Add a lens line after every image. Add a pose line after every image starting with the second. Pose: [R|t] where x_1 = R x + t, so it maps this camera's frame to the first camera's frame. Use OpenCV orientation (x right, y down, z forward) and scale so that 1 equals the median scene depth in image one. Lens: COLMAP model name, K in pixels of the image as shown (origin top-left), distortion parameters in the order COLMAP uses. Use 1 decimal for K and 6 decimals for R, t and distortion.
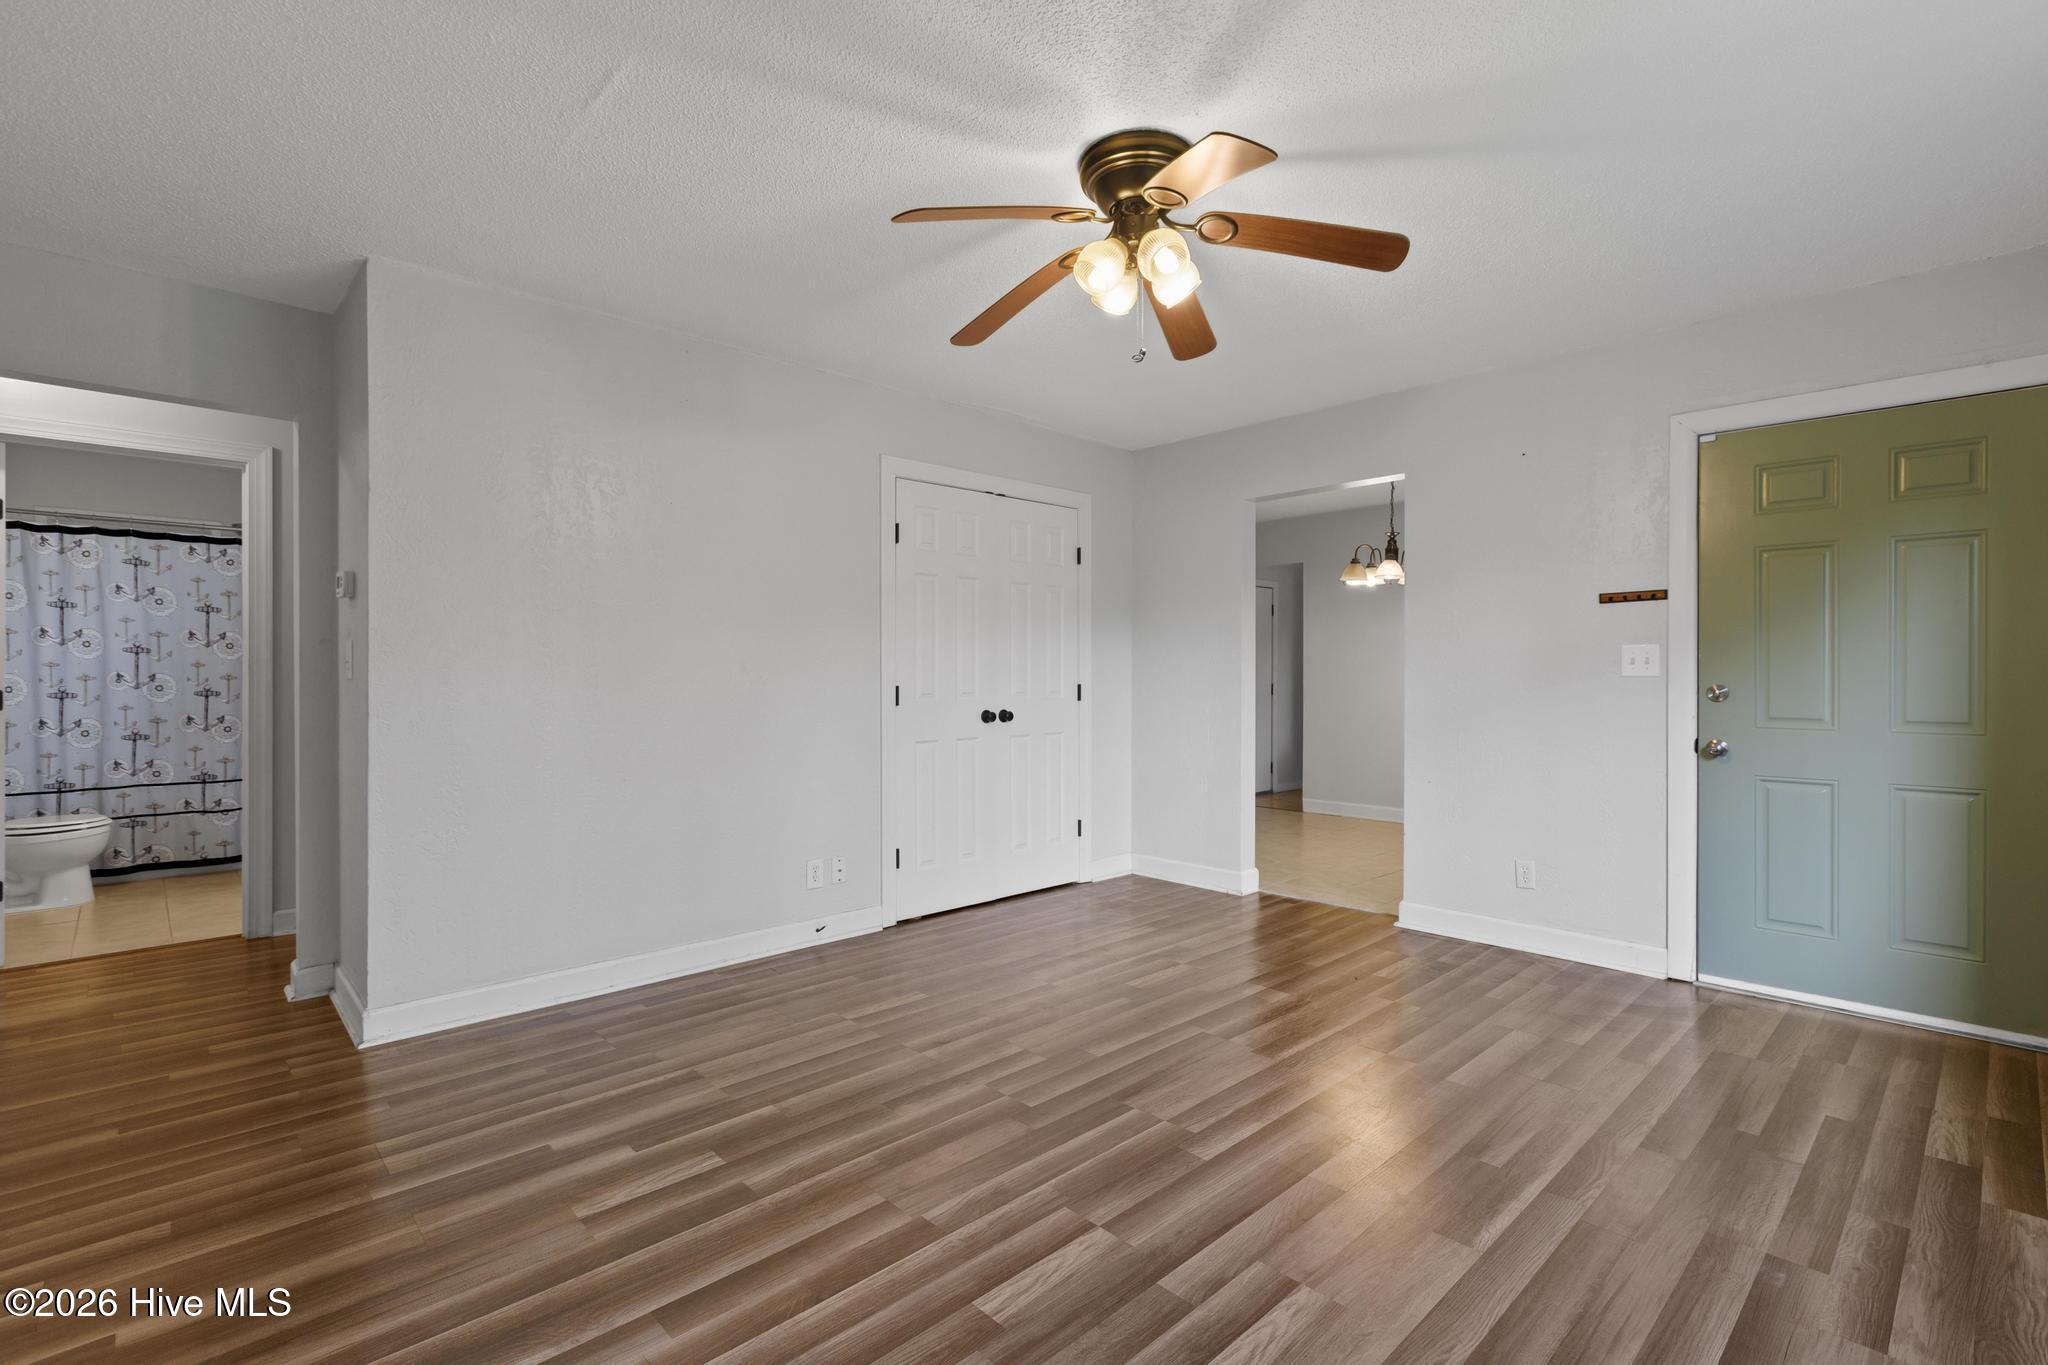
lens RADIAL K [[934.6, 0, 1027.6], [0, 934.6, 670.0], [0, 0, 1]] dist [-0.000673, -0.000417]
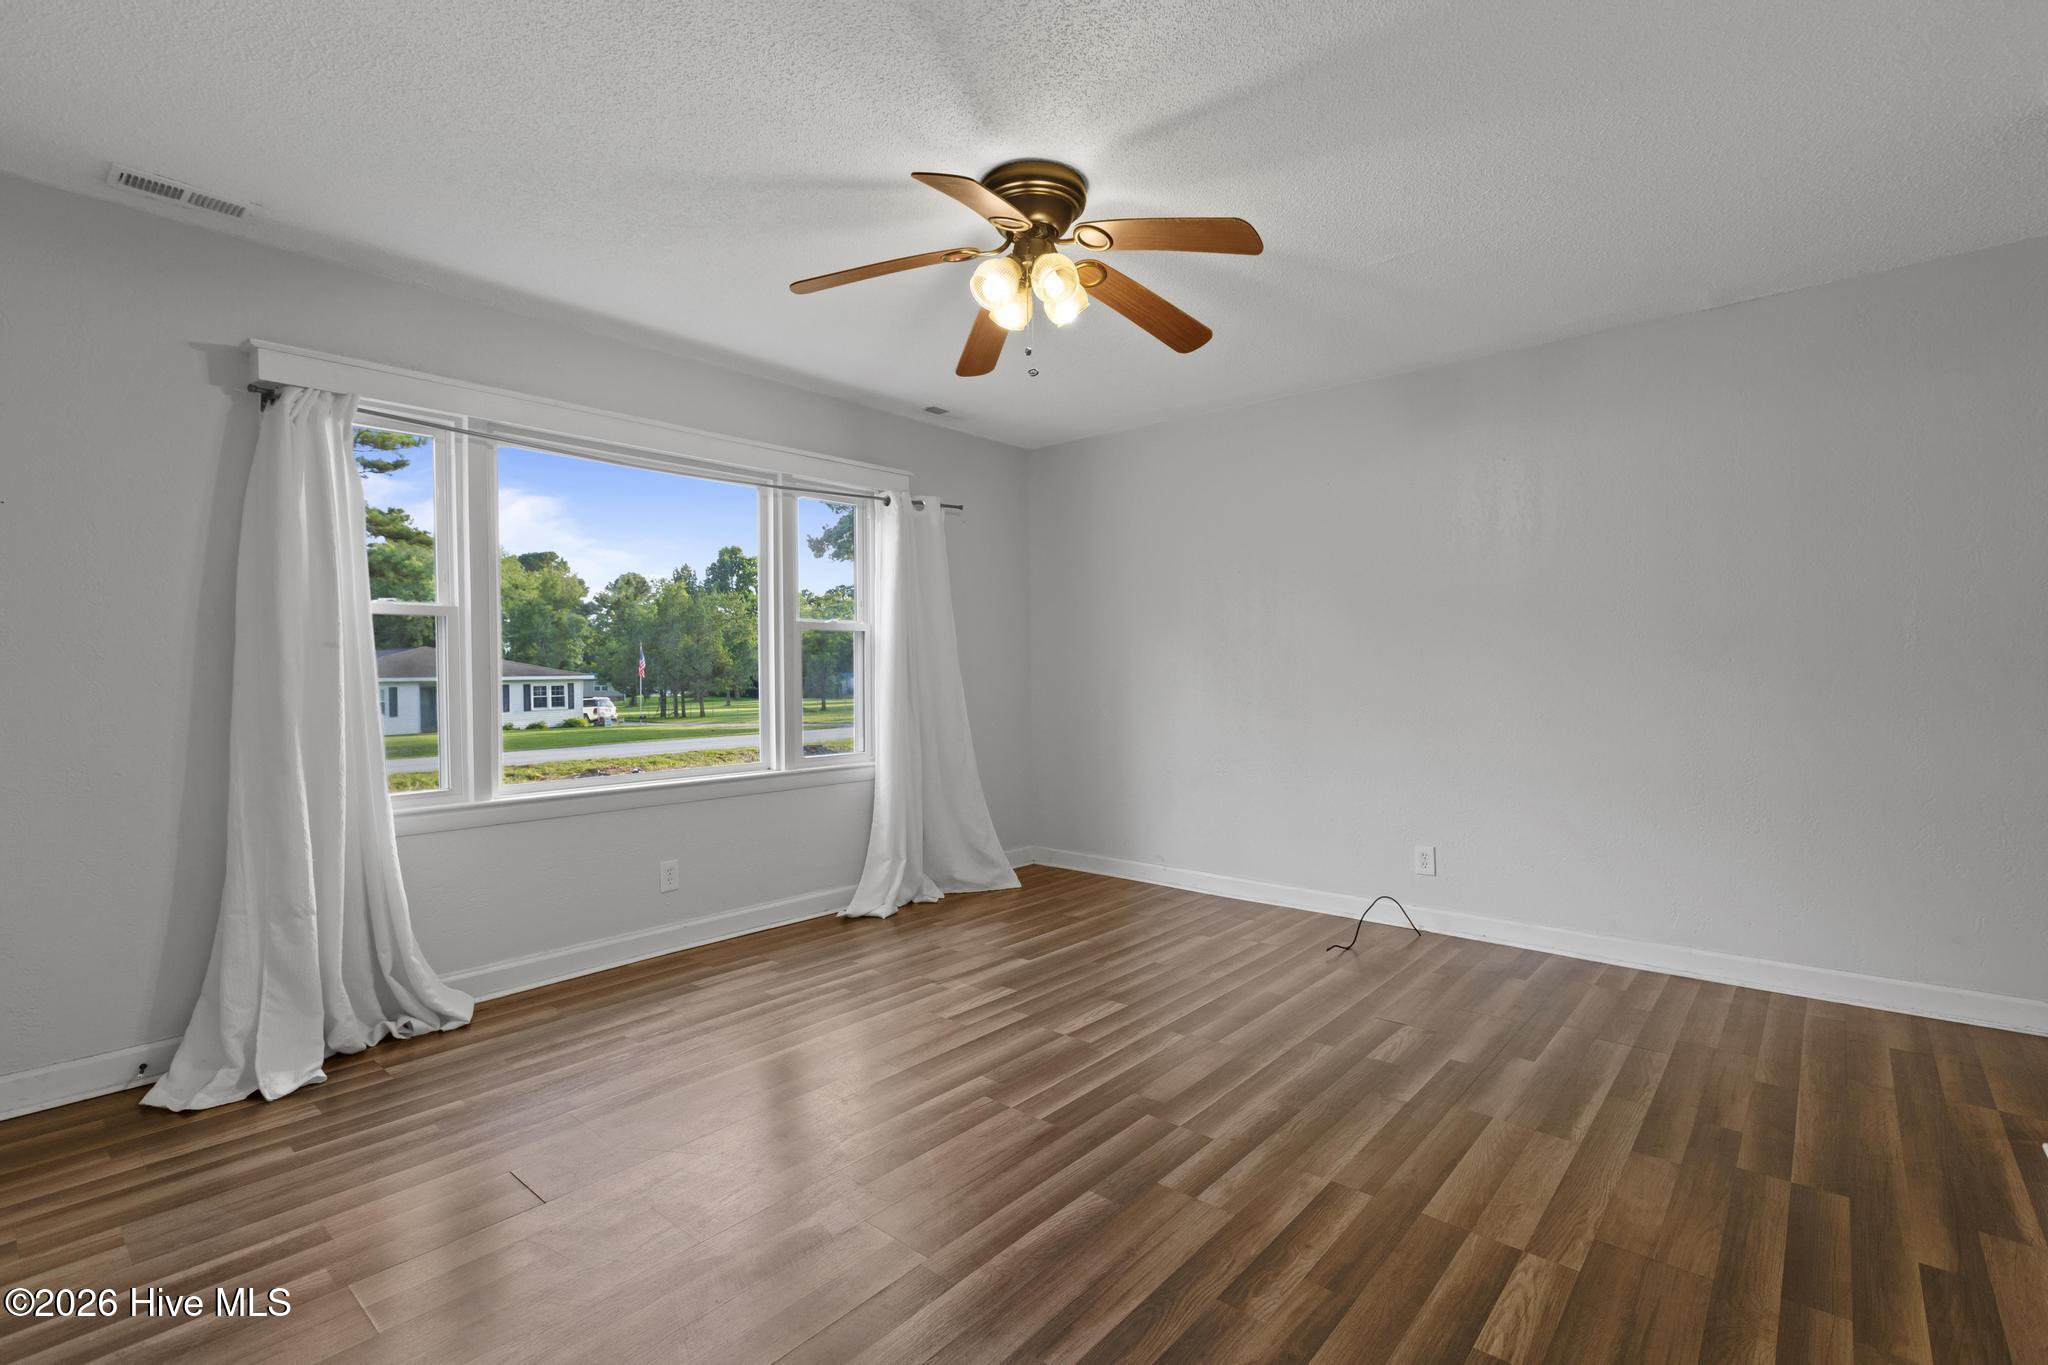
lens RADIAL K [[910.3, 0, 1017.5], [0, 910.3, 712.4], [0, 0, 1]] dist [0.000261, -0.000235]
pose [[-0.996436, 0.011604, -0.083553, 0.219650], [0.008238, 0.999145, 0.040520, 0.013345], [0.083952, 0.039687, -0.995679, 1.983366]]
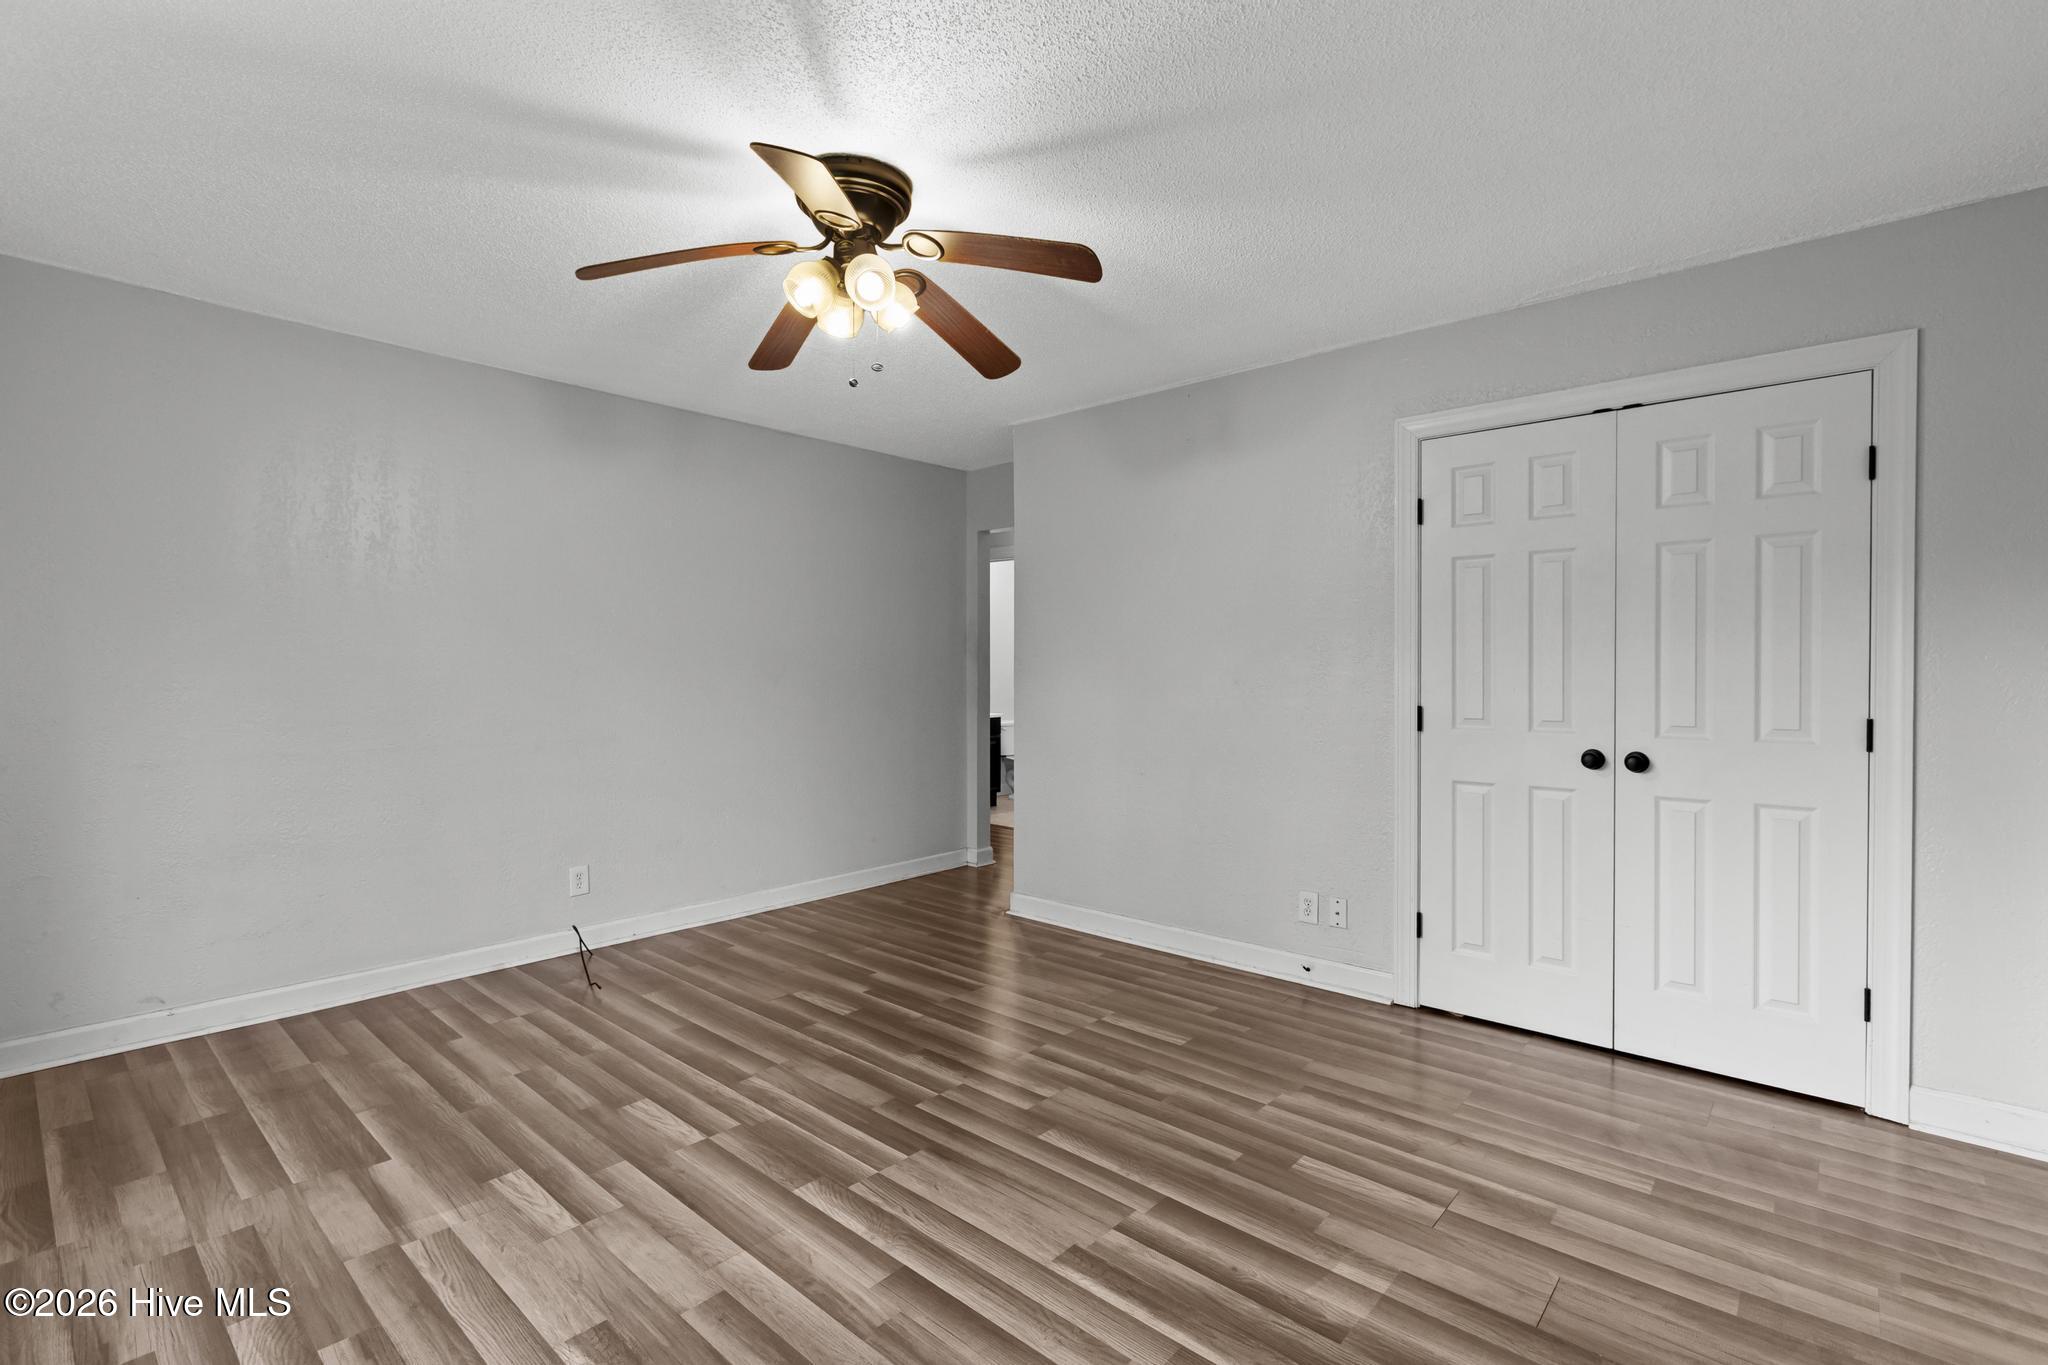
lens RADIAL K [[944.7, 0, 1024.0], [0, 944.7, 682.5], [0, 0, 1]] dist [-0.000974, -0.000858]
pose [[0.077898, 0.014876, -0.996850, 1.113403], [0.002874, 0.999881, 0.015146, -0.028207], [0.996957, -0.004044, 0.077846, 1.081893]]
